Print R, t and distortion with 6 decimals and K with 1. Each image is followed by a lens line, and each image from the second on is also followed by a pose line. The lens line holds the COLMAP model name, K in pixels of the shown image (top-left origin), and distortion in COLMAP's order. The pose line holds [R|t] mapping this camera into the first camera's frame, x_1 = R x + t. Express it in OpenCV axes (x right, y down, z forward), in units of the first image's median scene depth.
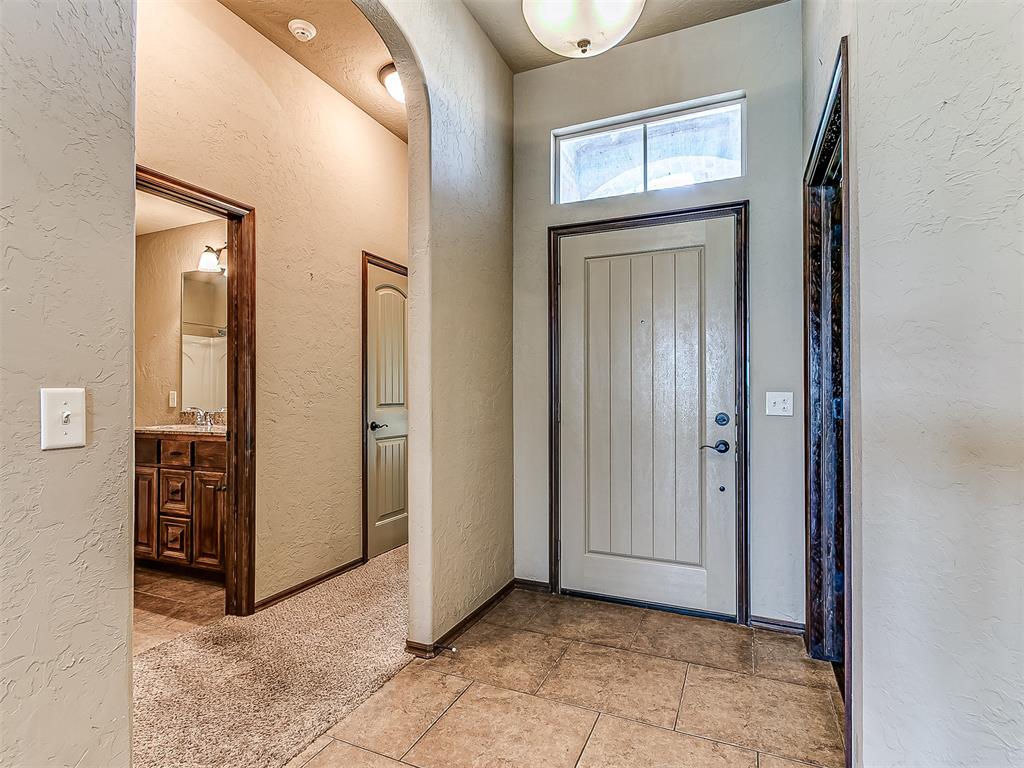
lens RADIAL K [[539.5, 0, 510.0], [0, 539.5, 385.4], [0, 0, 1]] dist [0.011053, -0.005479]
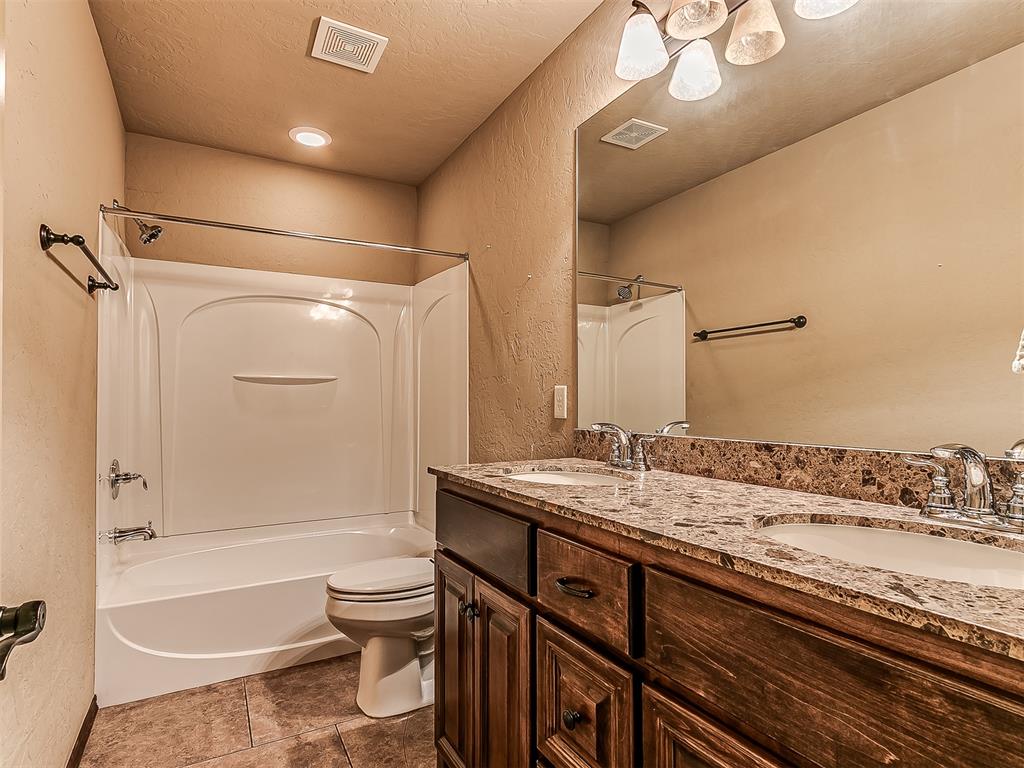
lens RADIAL K [[539.5, 0, 510.1], [0, 539.5, 387.2], [0, 0, 1]] dist [0.011053, -0.005479]
pose [[0.805352, -0.007333, -0.592752, -0.458610], [0.006252, 0.999973, -0.003875, 0.017050], [0.592764, -0.000585, 0.805376, 0.719481]]
